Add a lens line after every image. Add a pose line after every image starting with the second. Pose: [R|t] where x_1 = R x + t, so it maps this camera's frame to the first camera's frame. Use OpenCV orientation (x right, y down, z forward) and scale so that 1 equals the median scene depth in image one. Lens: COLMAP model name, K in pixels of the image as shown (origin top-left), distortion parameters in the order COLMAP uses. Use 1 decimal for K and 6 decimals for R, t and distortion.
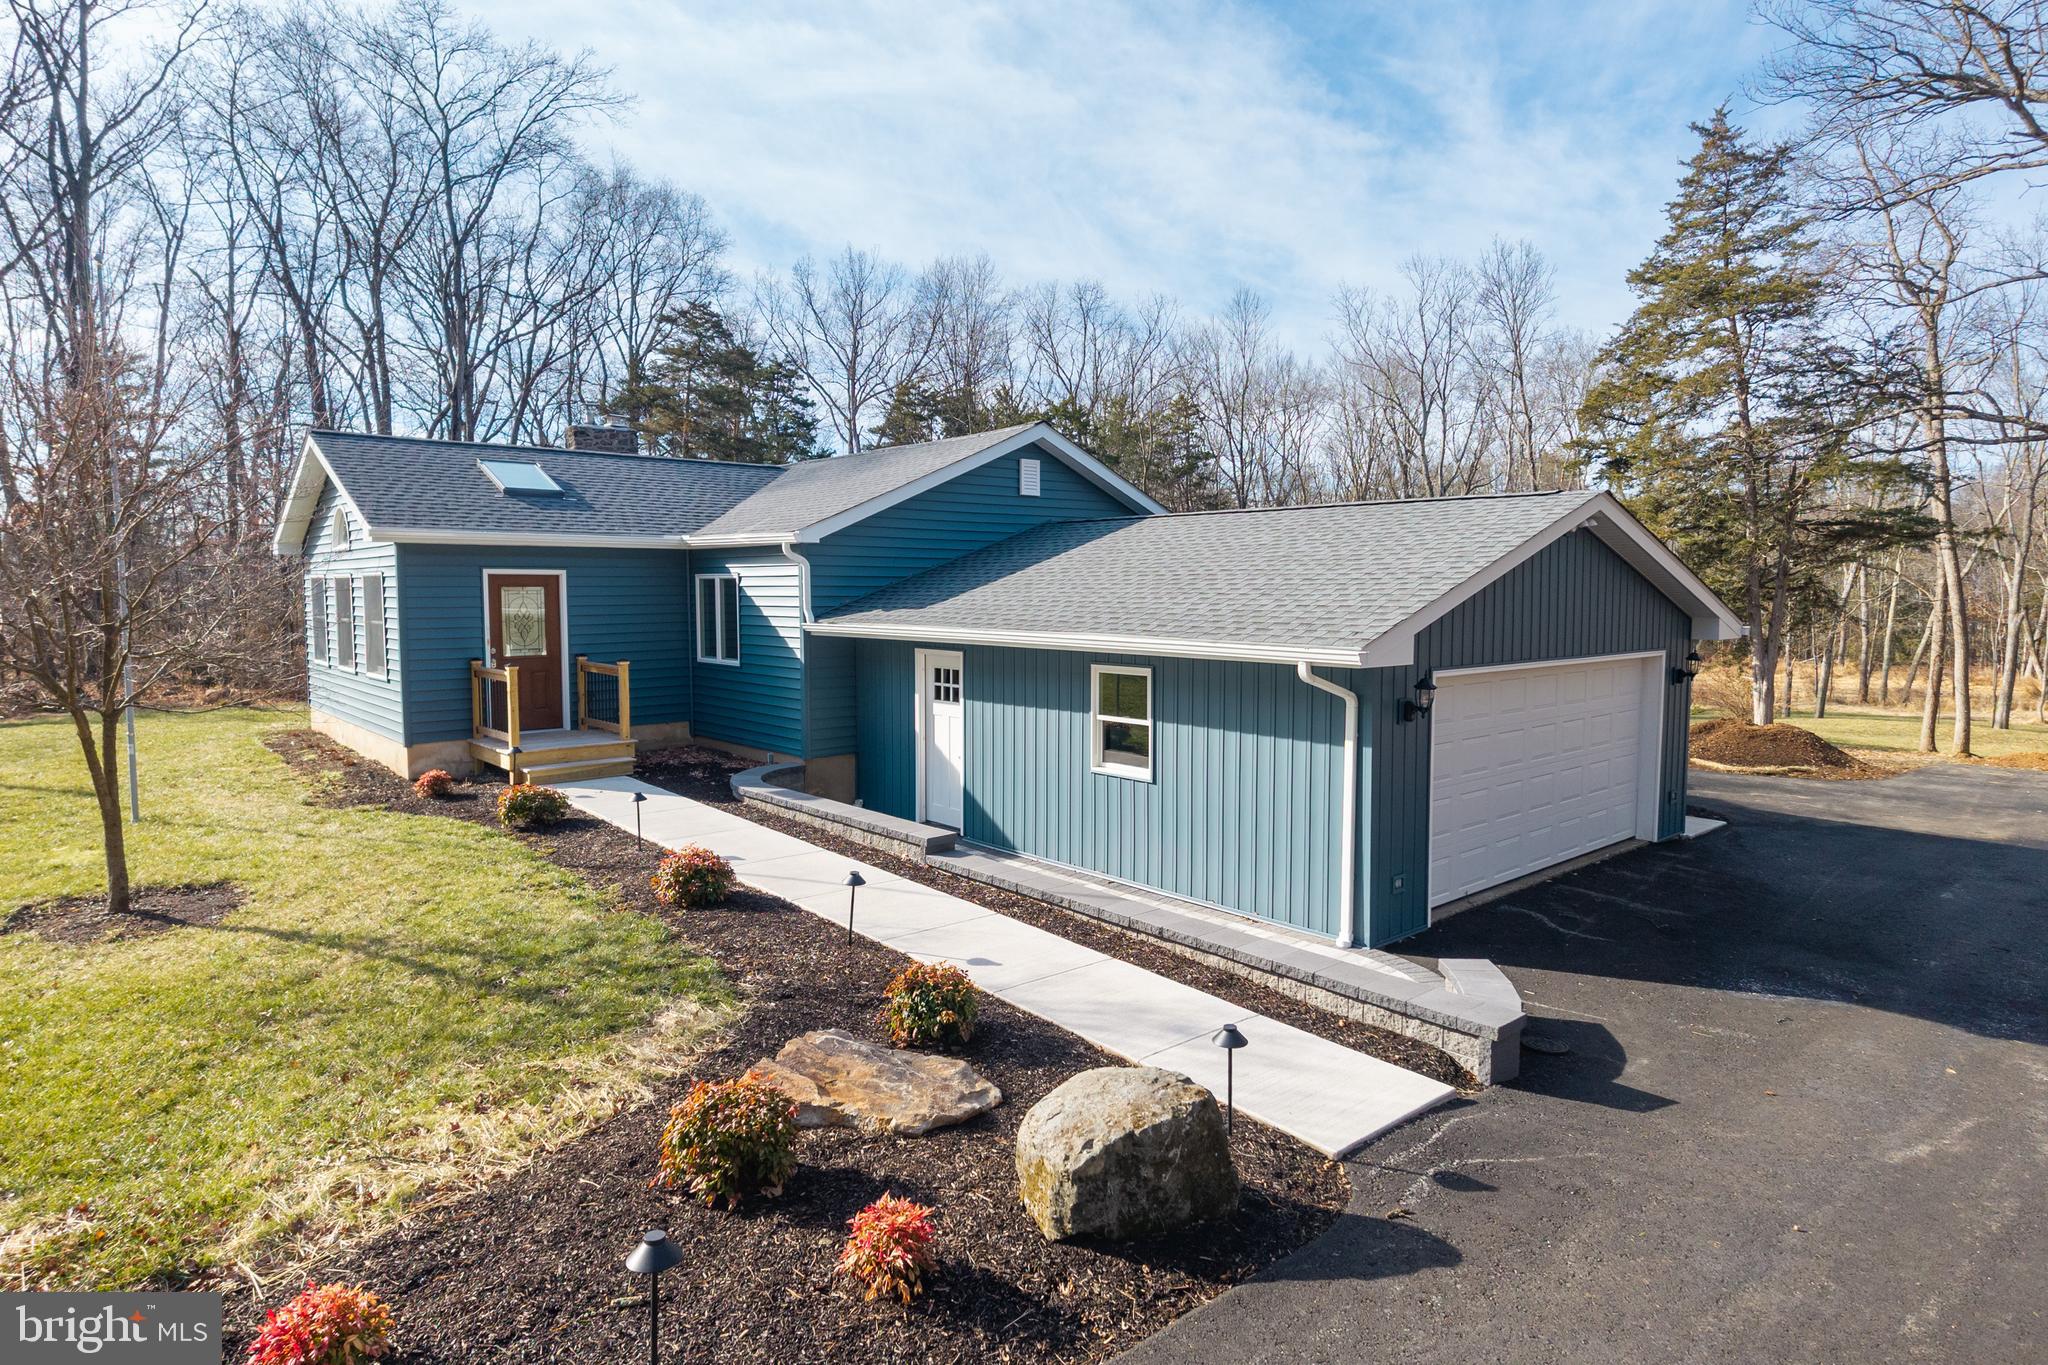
lens RADIAL K [[1142.9, 0, 1038.9], [0, 1142.9, 685.2], [0, 0, 1]] dist [0.029995, -0.025570]
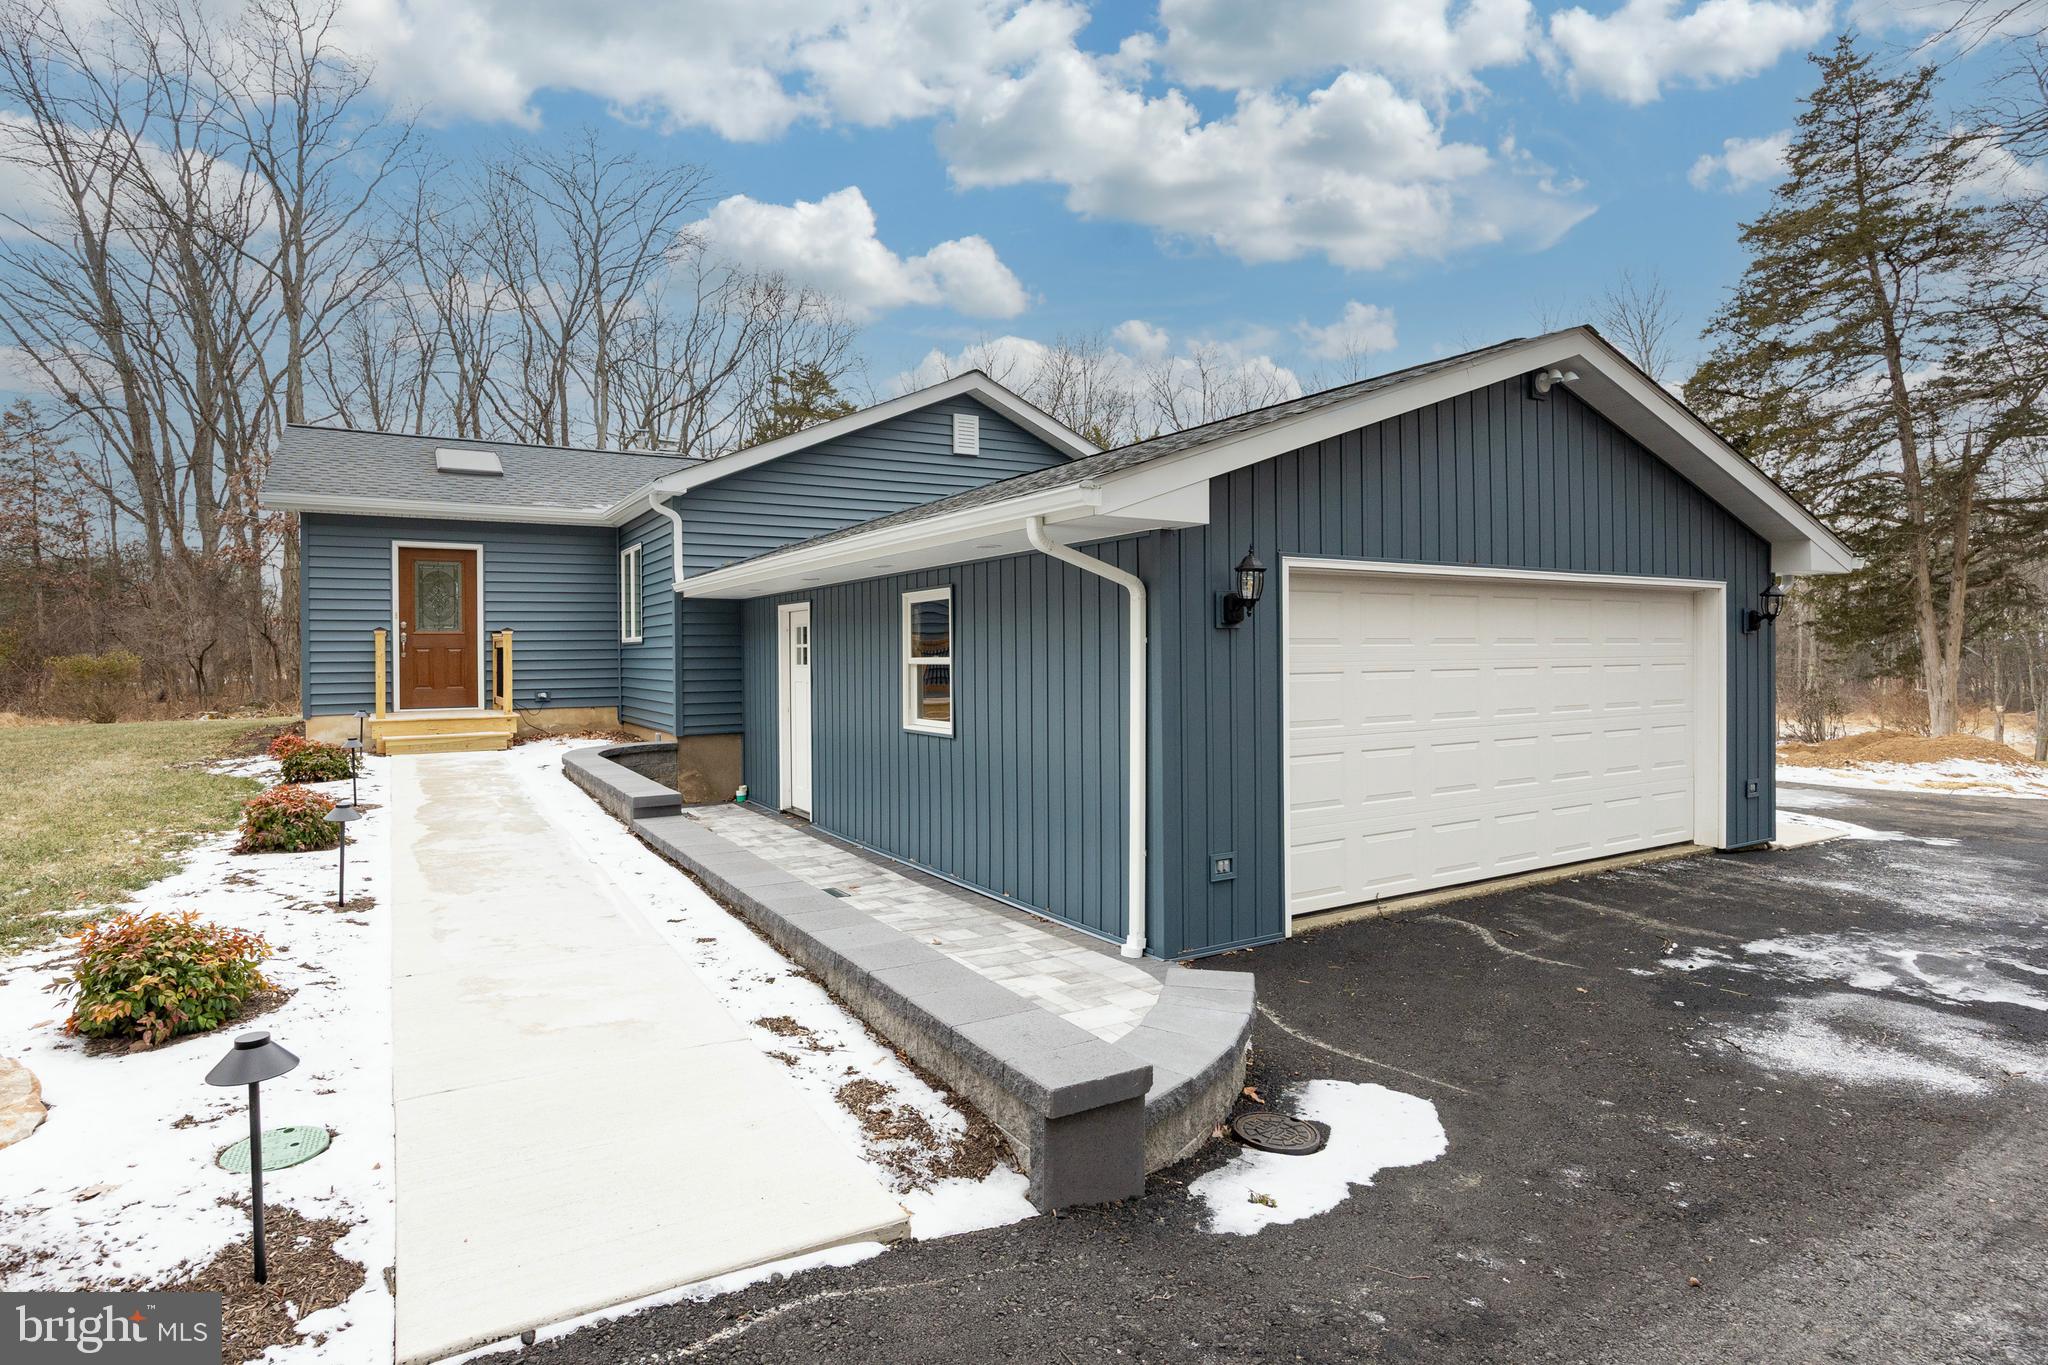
lens RADIAL K [[1036.8, 0, 994.5], [0, 1036.8, 674.1], [0, 0, 1]] dist [-0.015304, 0.002194]
pose [[0.978556, -0.005692, -0.205904, 0.117424], [-0.008246, 0.997734, -0.066770, 0.038953], [0.205817, 0.067036, 0.976292, 0.143141]]
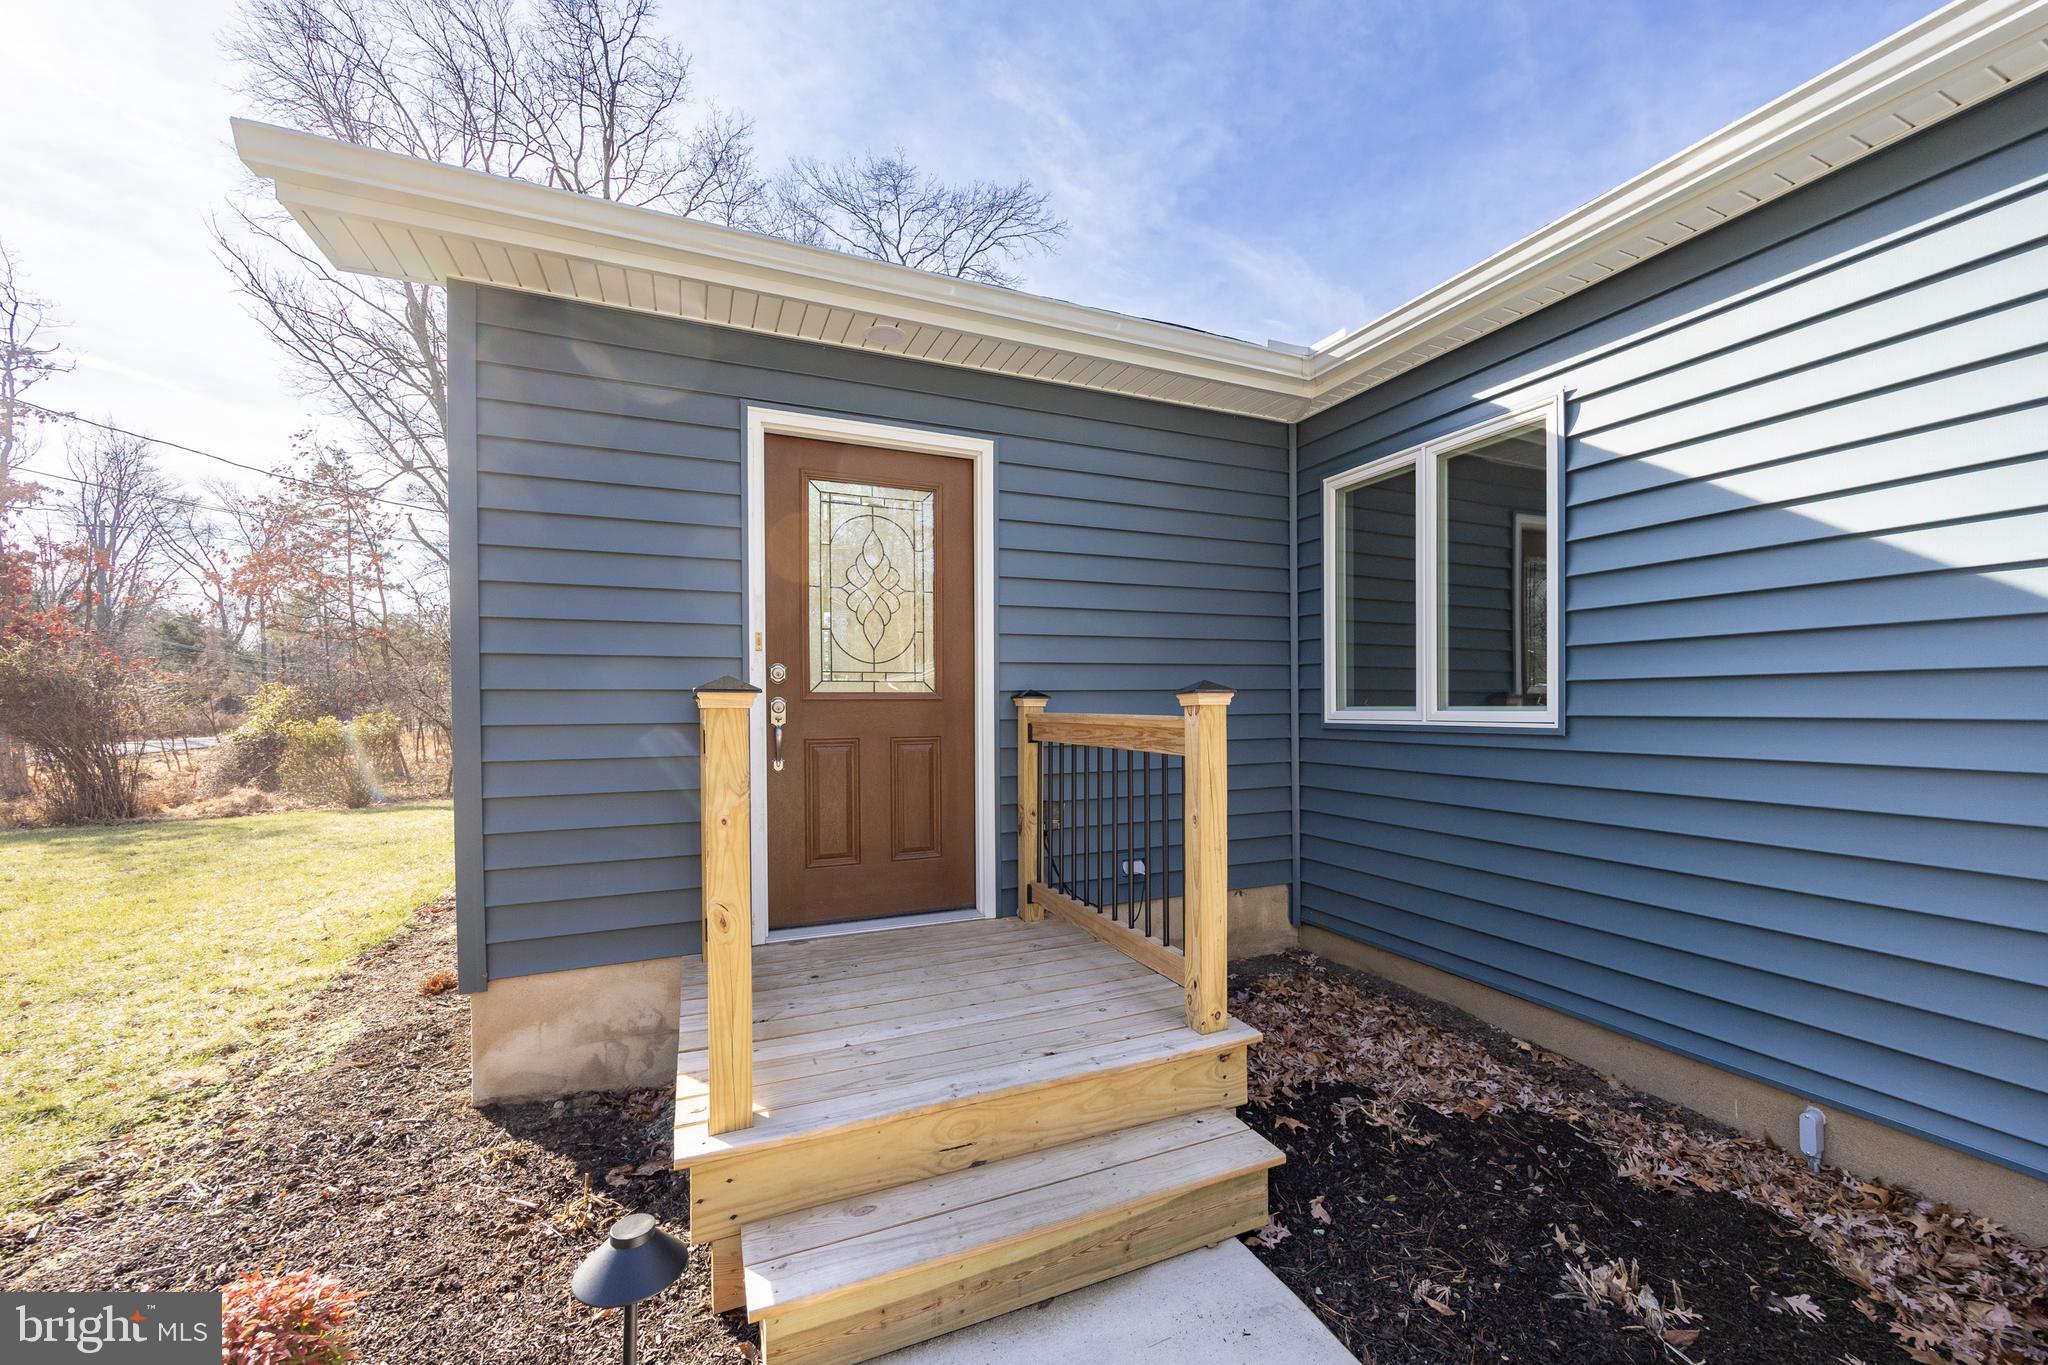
lens RADIAL K [[785.9, 0, 1067.7], [0, 785.9, 724.9], [0, 0, 1]] dist [-0.002408, 0.000665]
pose [[0.957000, -0.000042, -0.290089, -0.194934], [-0.017258, 0.998221, -0.057077, -0.002728], [0.289575, 0.059629, 0.955296, 0.475629]]
